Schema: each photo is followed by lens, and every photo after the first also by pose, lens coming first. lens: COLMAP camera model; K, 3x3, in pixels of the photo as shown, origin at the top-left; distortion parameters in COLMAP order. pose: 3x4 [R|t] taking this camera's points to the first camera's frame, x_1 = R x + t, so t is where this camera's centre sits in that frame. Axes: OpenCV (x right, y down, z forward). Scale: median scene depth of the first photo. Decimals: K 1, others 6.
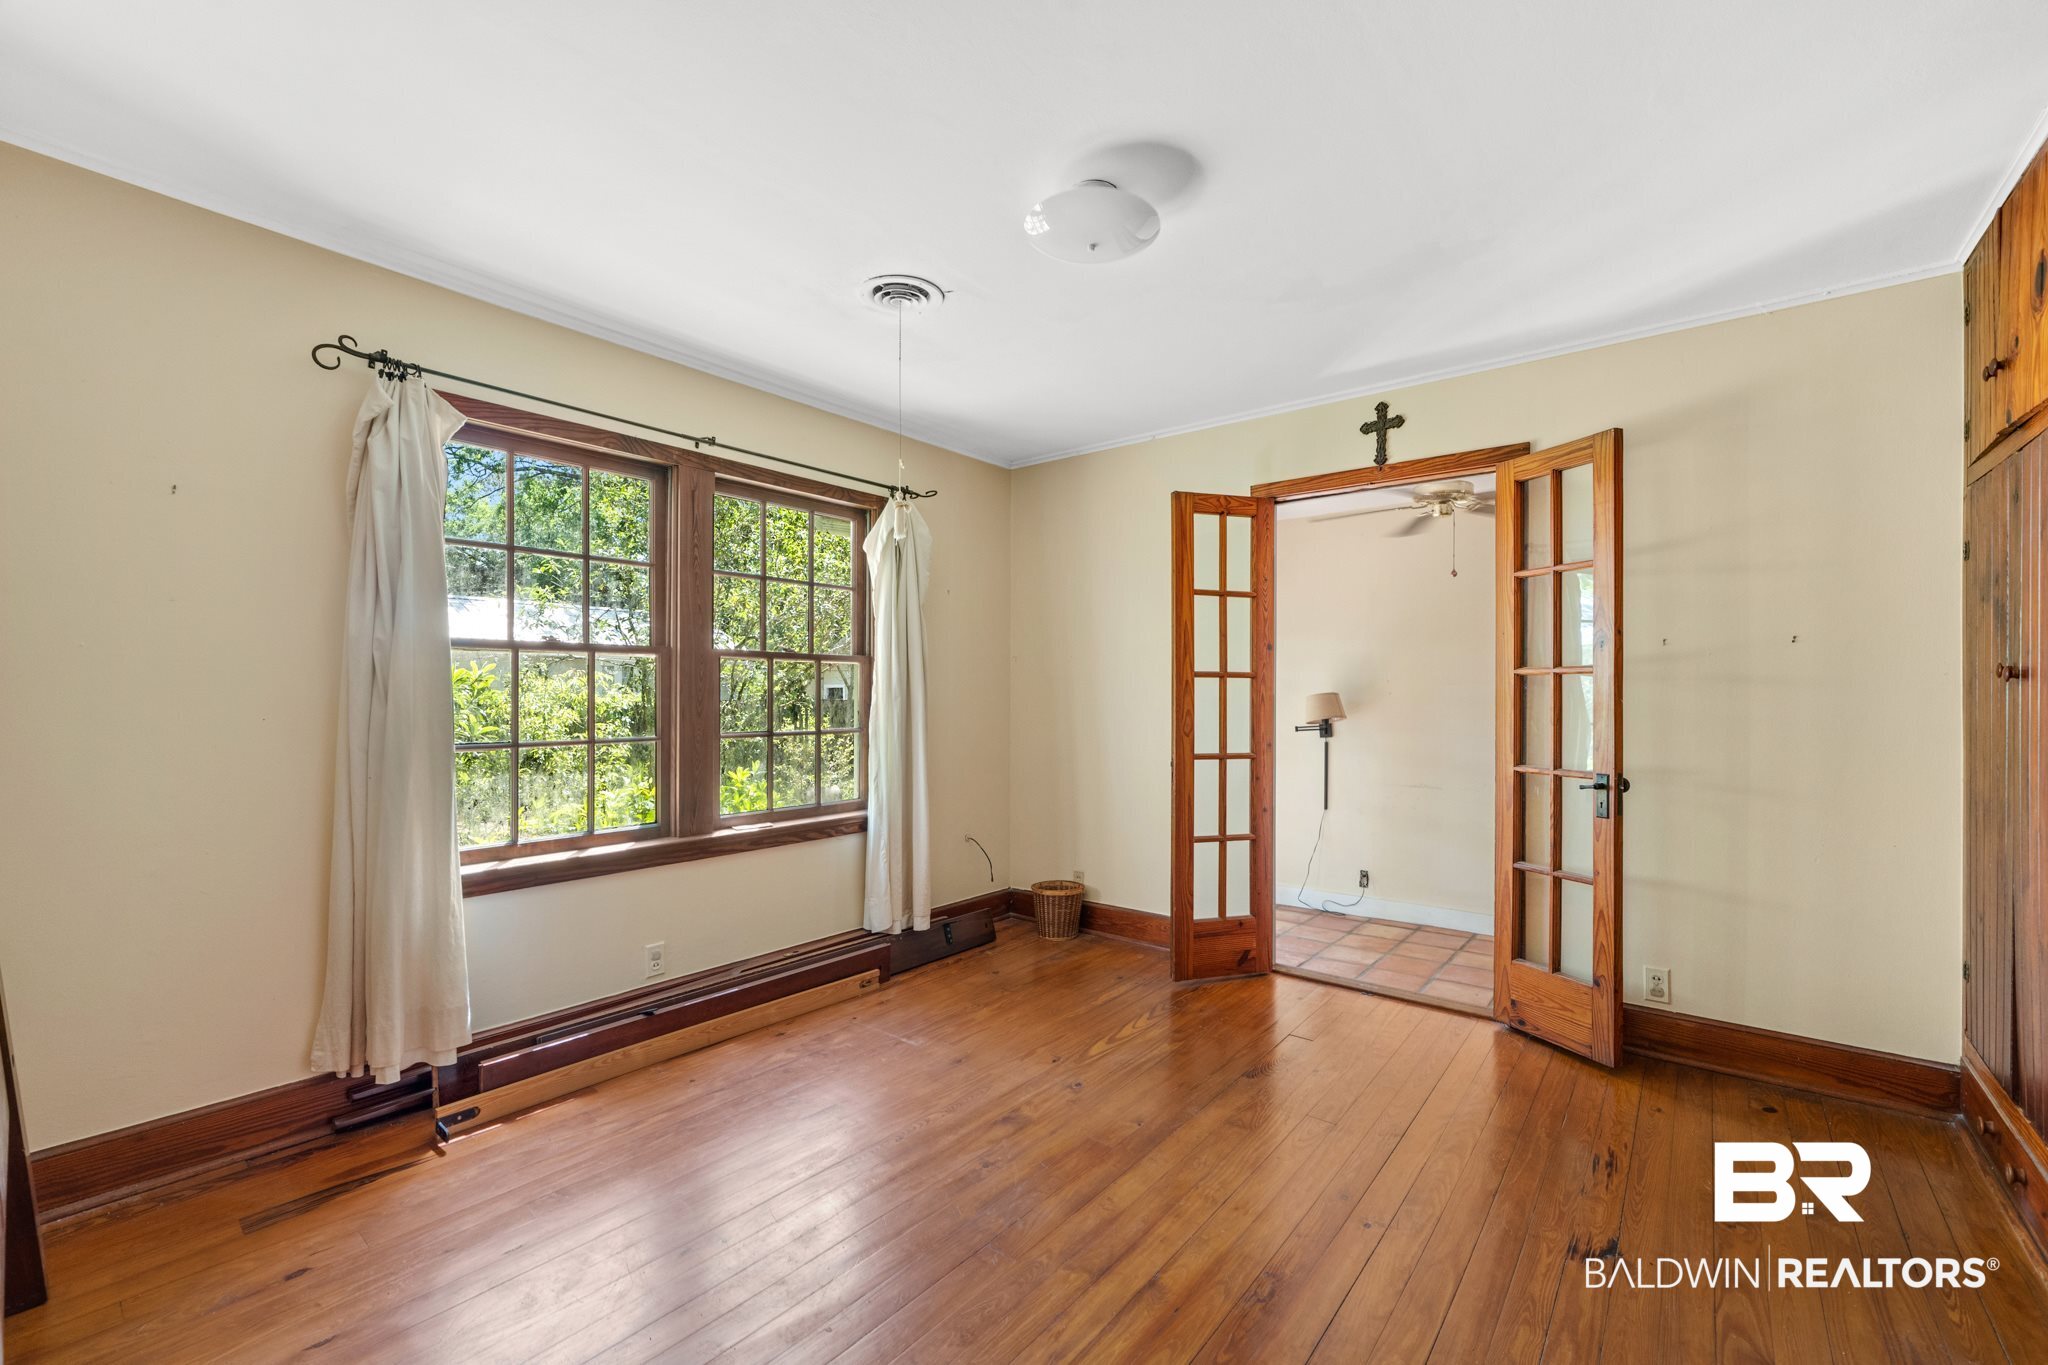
lens RADIAL K [[855.0, 0, 1015.3], [0, 855.0, 690.4], [0, 0, 1]] dist [-0.001344, 0.000211]
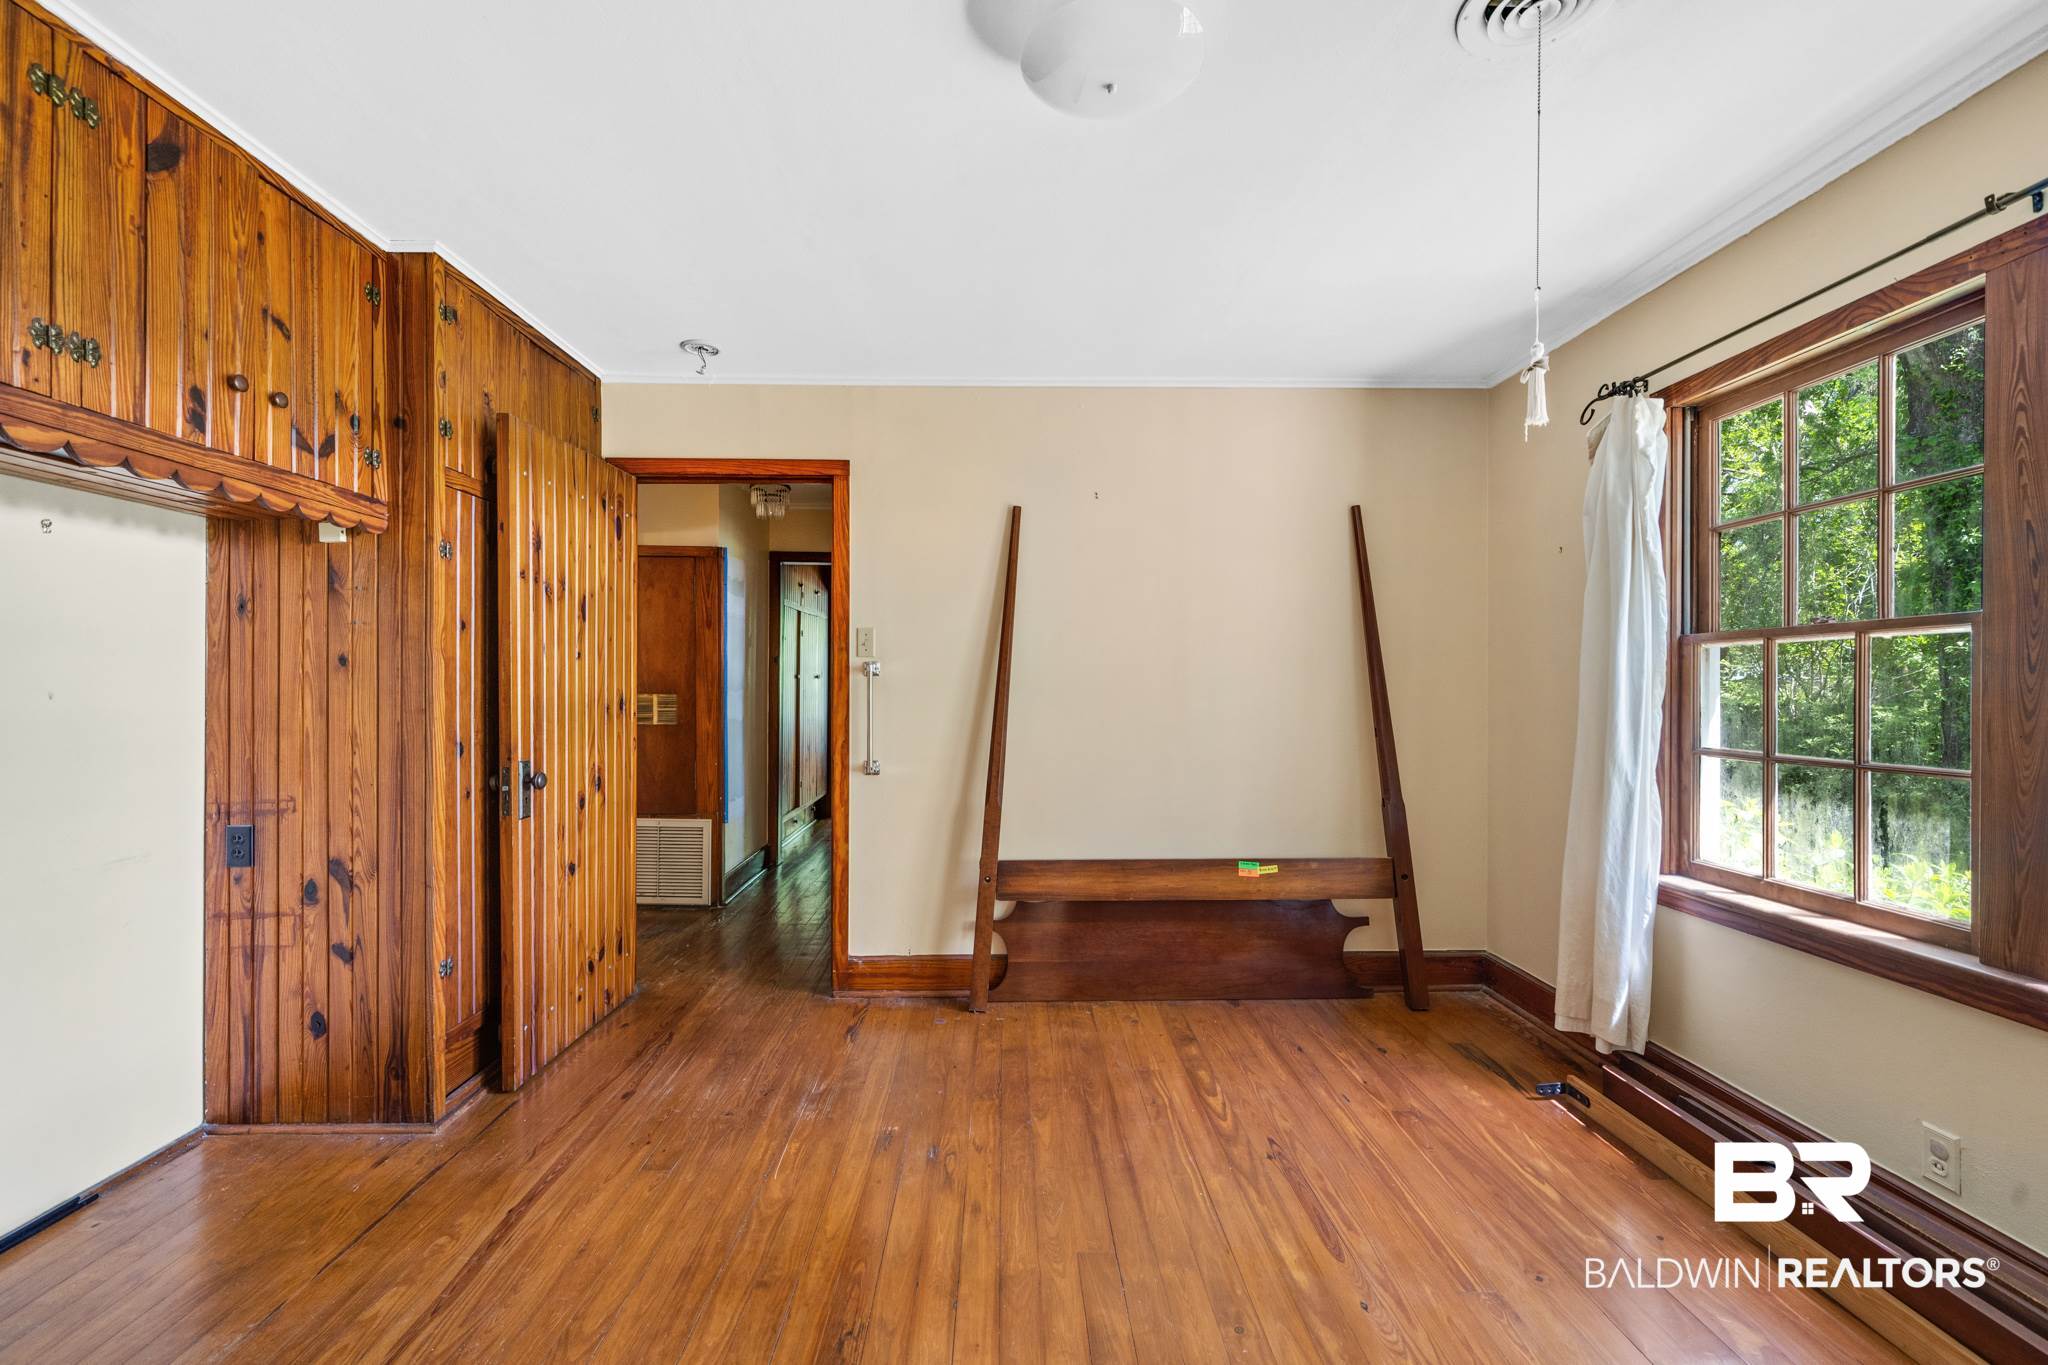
lens RADIAL K [[855.0, 0, 1025.9], [0, 855.0, 687.9], [0, 0, 1]] dist [-0.001344, 0.000211]
pose [[-0.755837, -0.011793, -0.654653, 0.517206], [-0.008546, 0.999930, -0.008146, 0.010546], [0.654704, -0.000562, -0.755885, 1.251022]]
